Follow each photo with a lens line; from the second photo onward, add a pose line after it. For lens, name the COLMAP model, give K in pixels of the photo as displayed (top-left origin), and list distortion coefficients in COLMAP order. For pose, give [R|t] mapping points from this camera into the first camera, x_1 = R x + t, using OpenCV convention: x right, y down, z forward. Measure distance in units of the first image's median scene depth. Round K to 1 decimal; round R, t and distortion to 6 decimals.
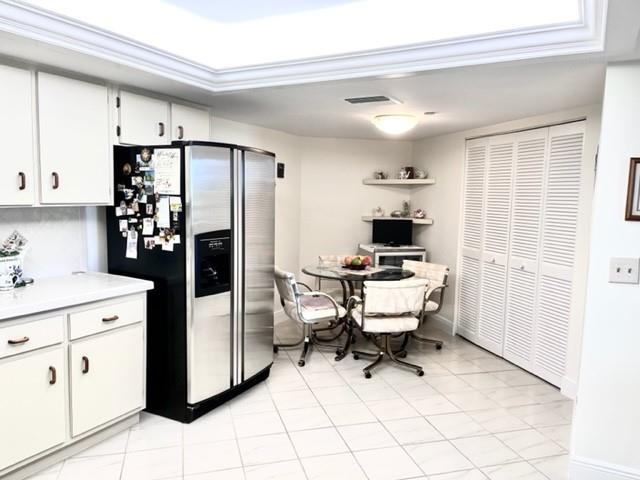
lens RADIAL K [[478.5, 0, 320.0], [0, 478.5, 240.0], [0, 0, 1]] dist [0.045595, -0.000287]
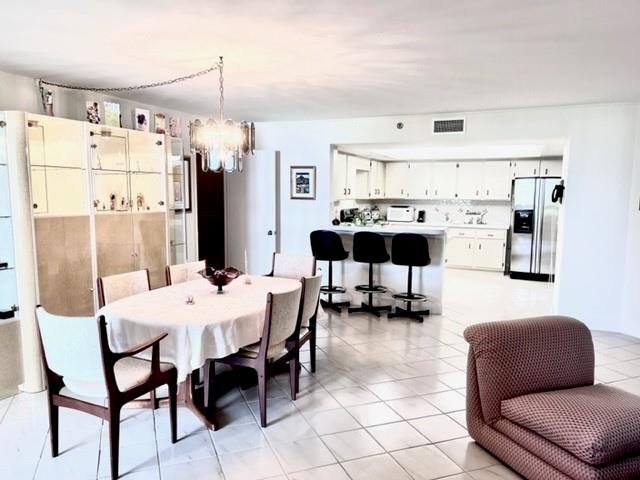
lens RADIAL K [[478.5, 0, 320.0], [0, 478.5, 240.0], [0, 0, 1]] dist [0.045595, -0.000287]
pose [[0.076852, 0.082184, -0.993650, 2.328973], [-0.104971, 0.991725, 0.073906, 0.066800], [0.991501, 0.098625, 0.084843, -0.345976]]
